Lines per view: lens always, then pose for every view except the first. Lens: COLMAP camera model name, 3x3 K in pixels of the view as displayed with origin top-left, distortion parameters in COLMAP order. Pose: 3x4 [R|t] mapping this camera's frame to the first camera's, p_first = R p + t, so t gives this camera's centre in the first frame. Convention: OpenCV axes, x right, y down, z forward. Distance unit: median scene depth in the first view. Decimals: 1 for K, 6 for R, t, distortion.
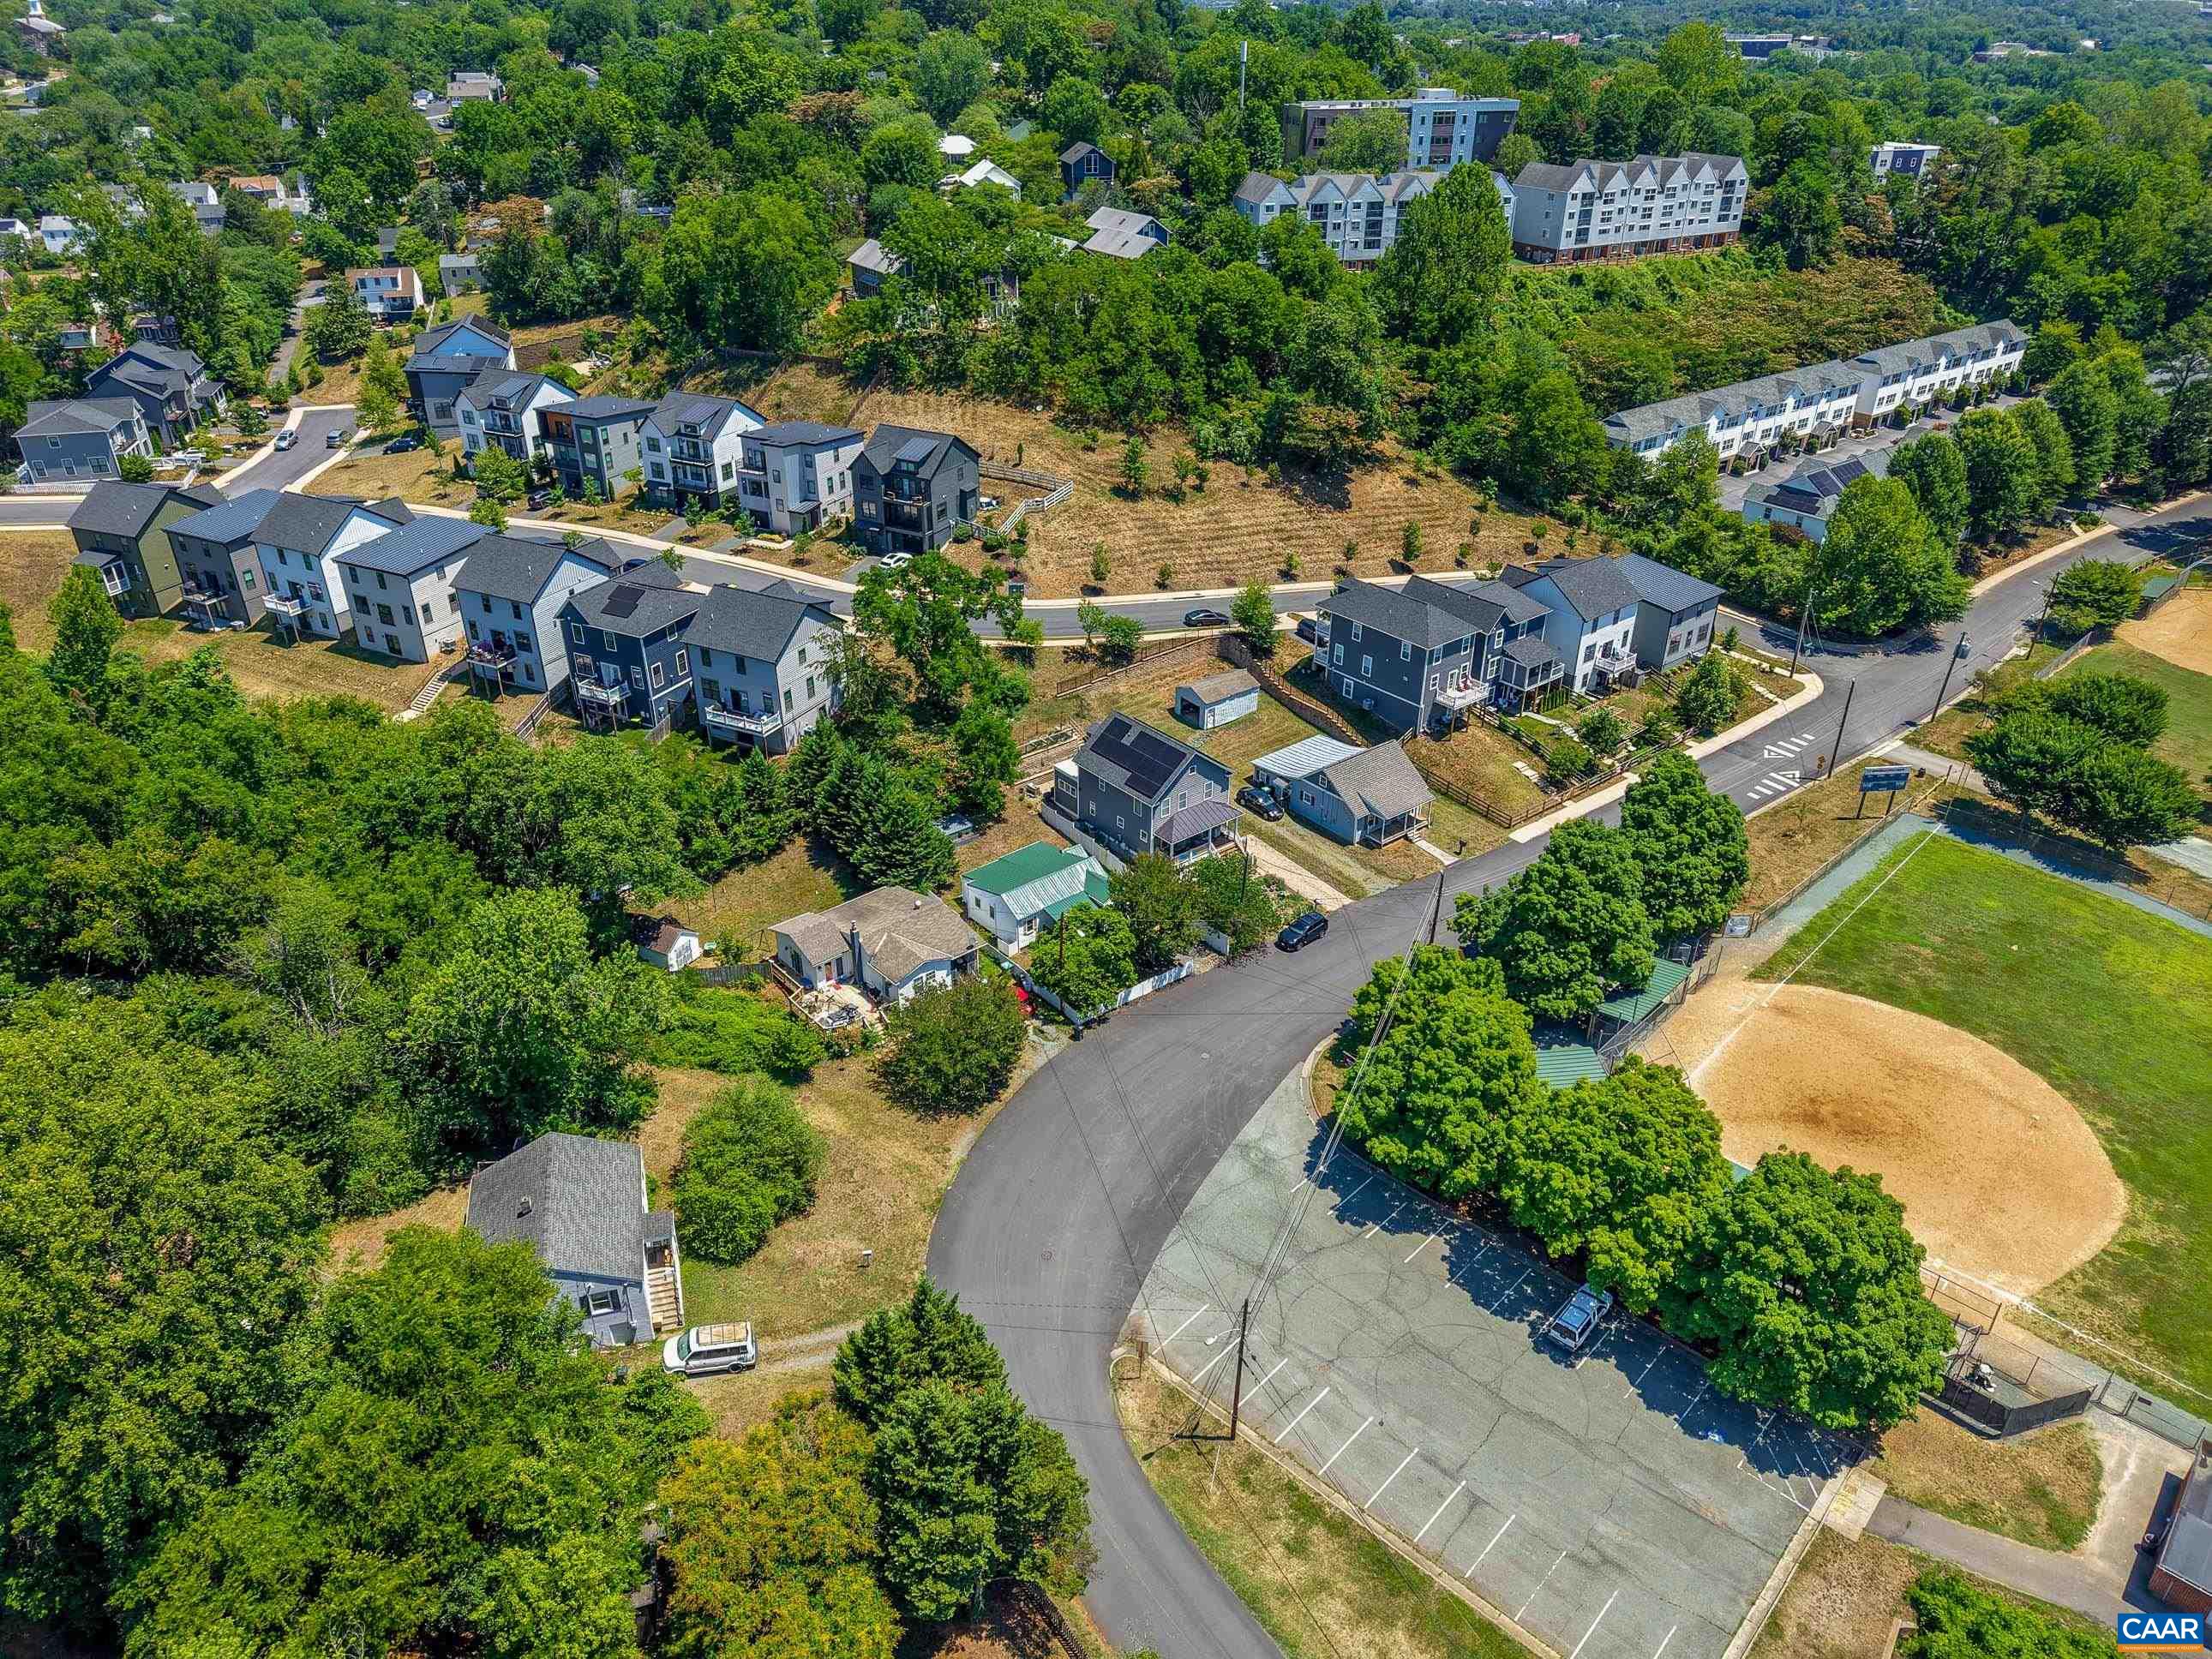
lens RADIAL K [[1481.3, 0, 1114.8], [0, 1481.3, 834.7], [0, 0, 1]] dist [0.016086, -0.014667]
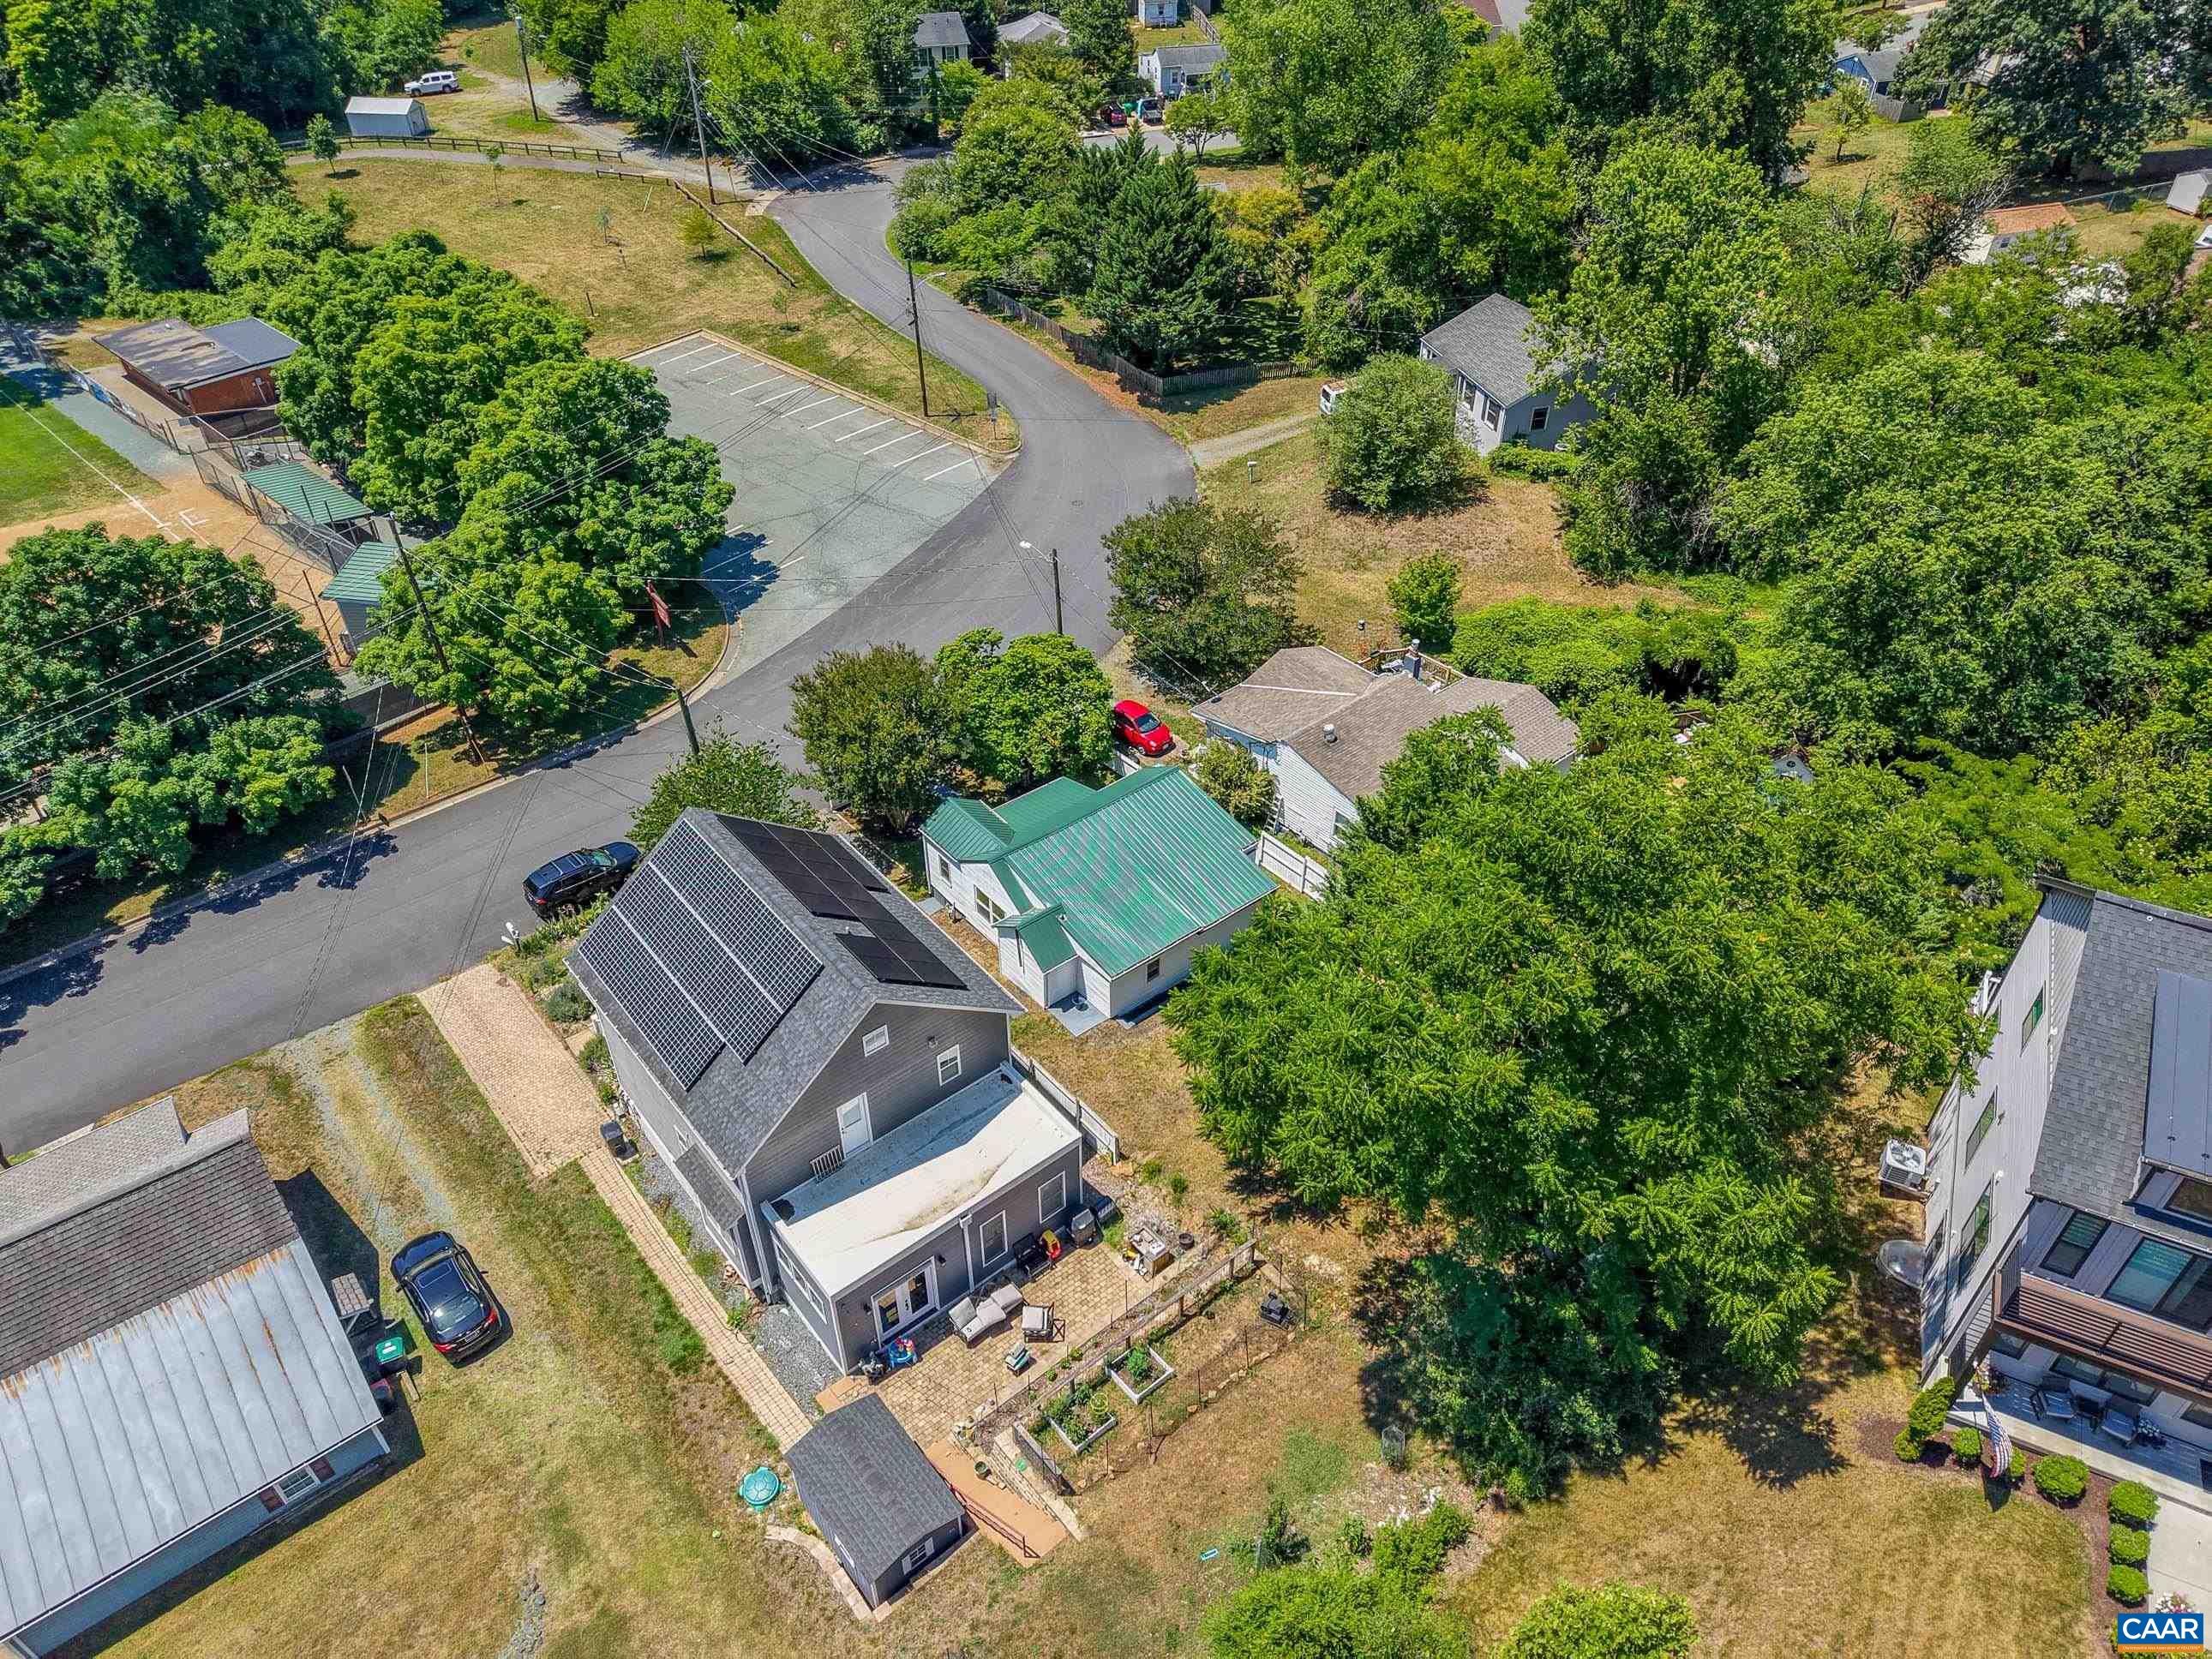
lens RADIAL K [[1481.3, 0, 1114.8], [0, 1481.3, 834.7], [0, 0, 1]] dist [0.016086, -0.014667]
pose [[-0.999979, -0.005631, 0.003133, -0.046592], [0.000845, 0.367492, 0.930026, -0.342427], [-0.006389, 0.930009, -0.367480, 0.972461]]
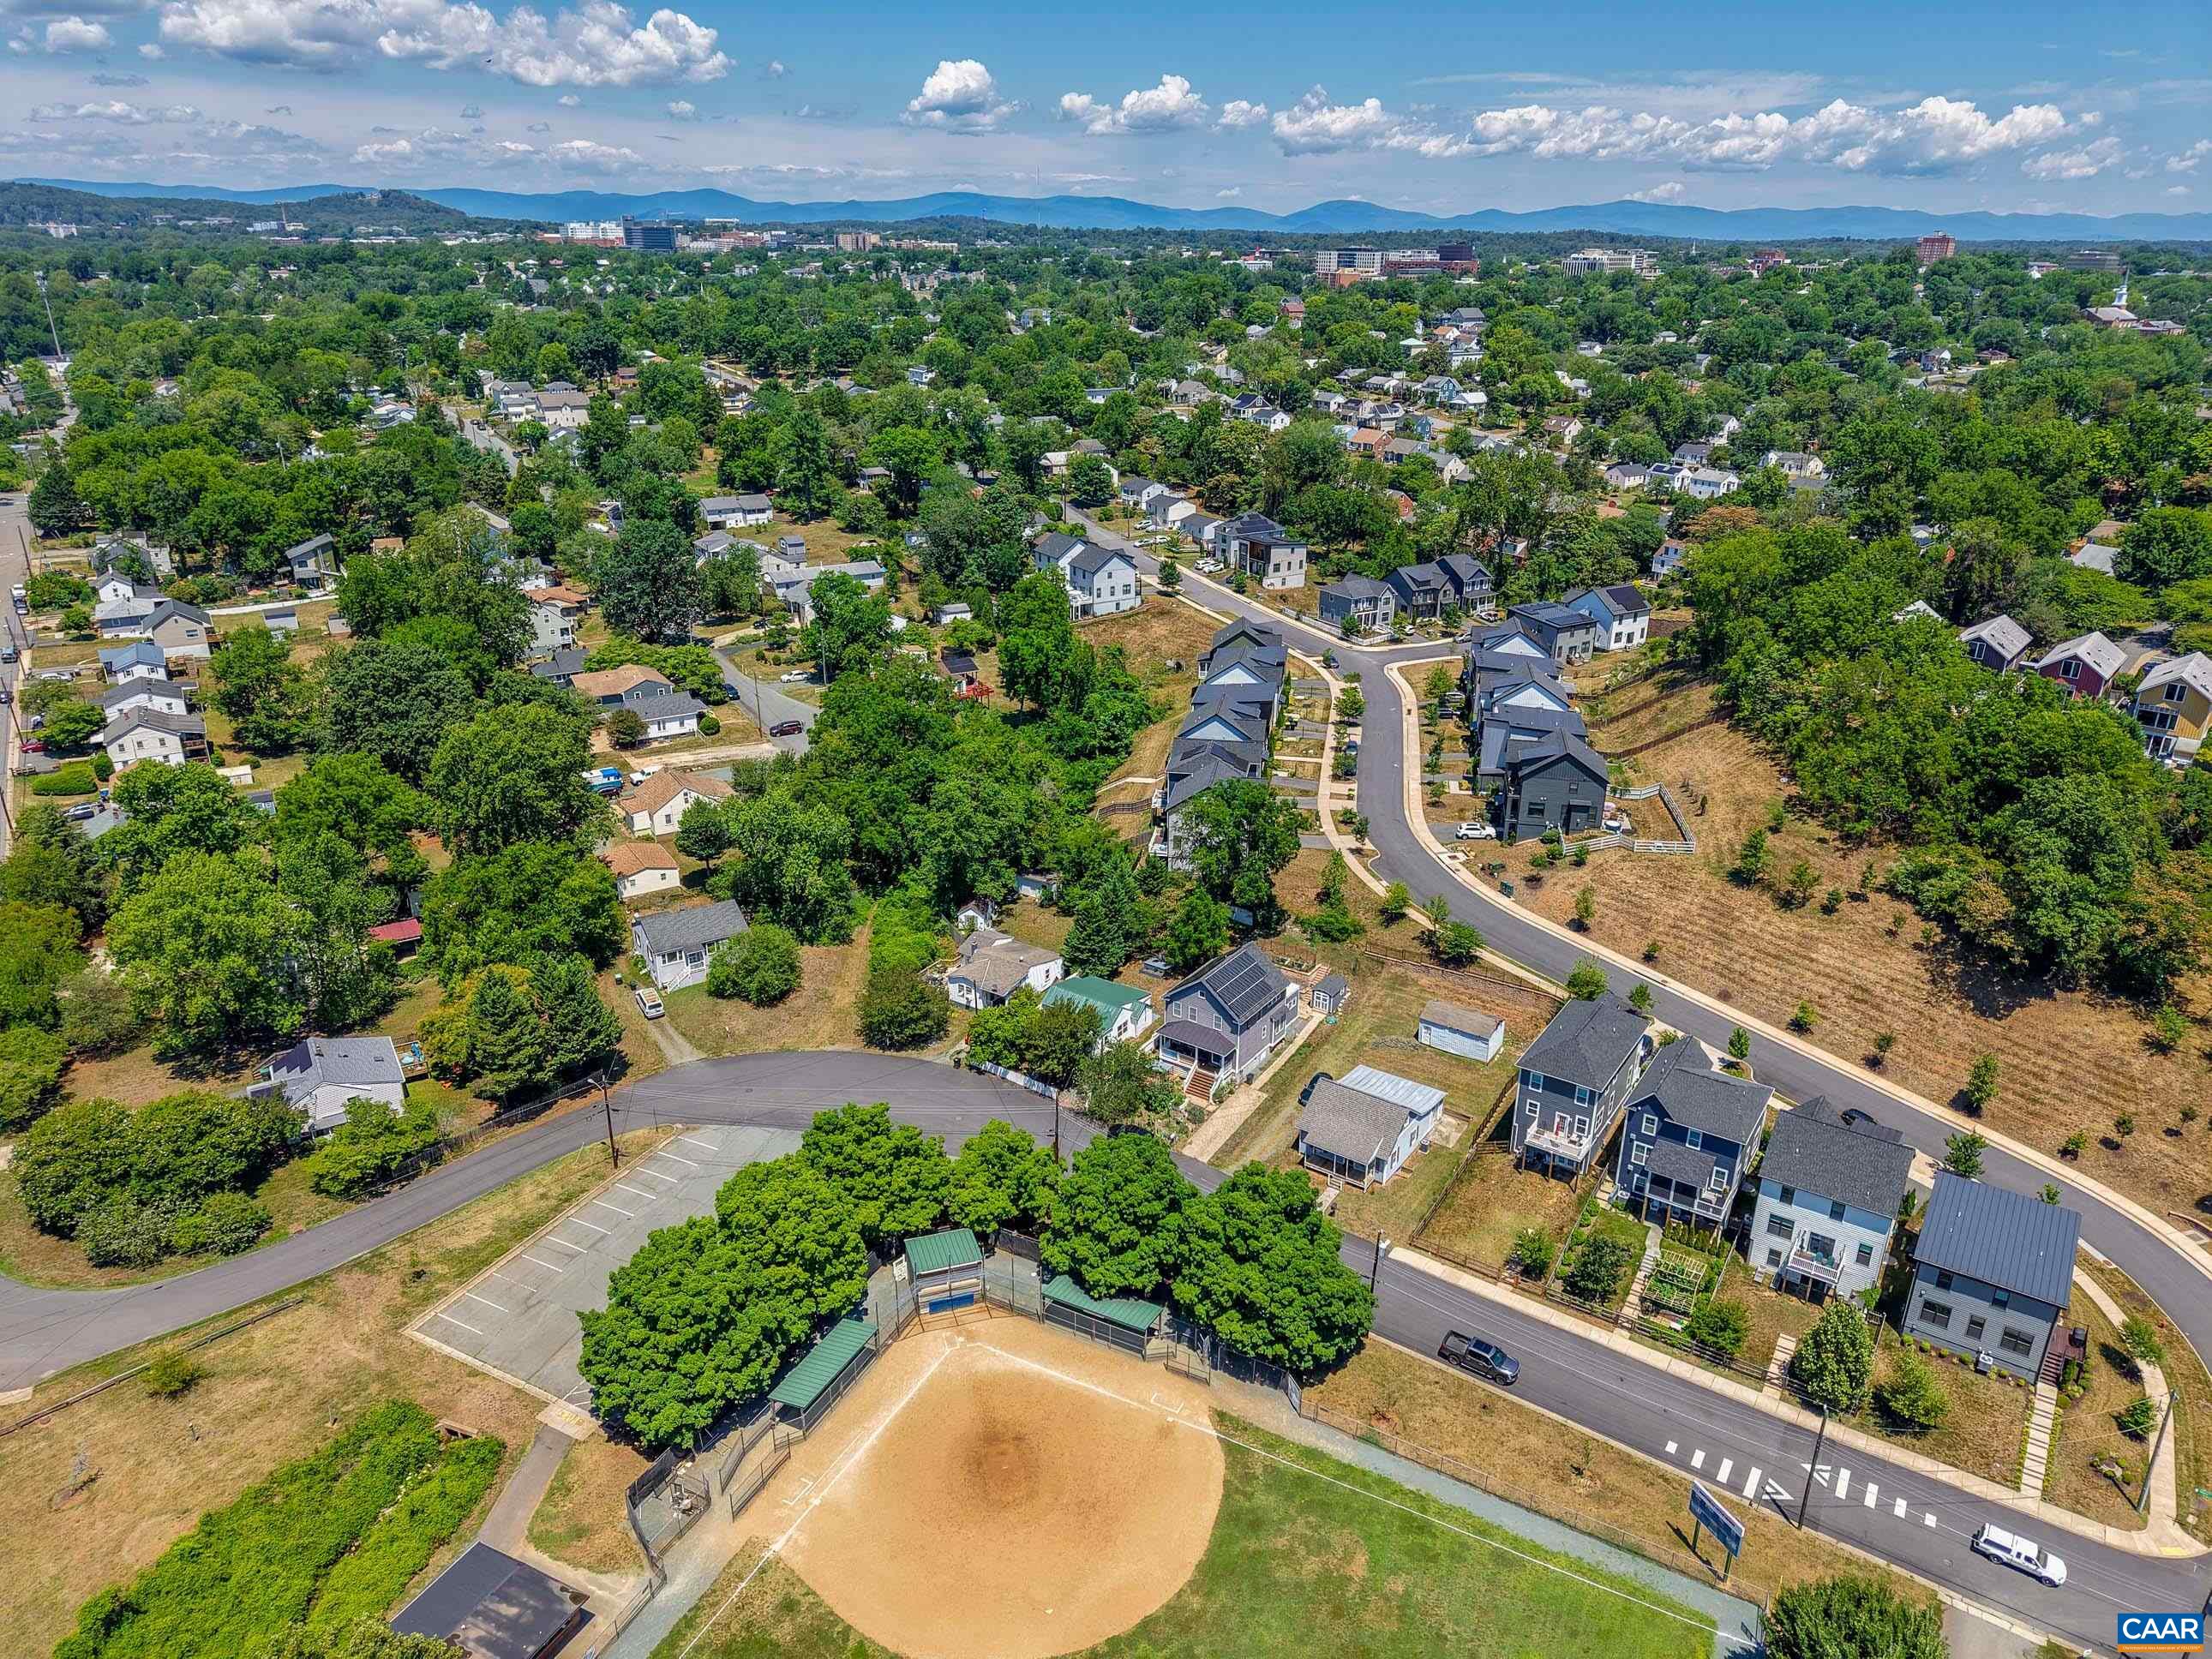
lens RADIAL K [[1469.4, 0, 1108.8], [0, 1469.4, 834.4], [0, 0, 1]] dist [0.090874, -0.141724]
pose [[0.279311, 0.353147, -0.892901, 0.917912], [-0.479139, 0.857124, 0.189116, -0.300877], [0.832113, 0.375001, 0.408611, 0.335024]]
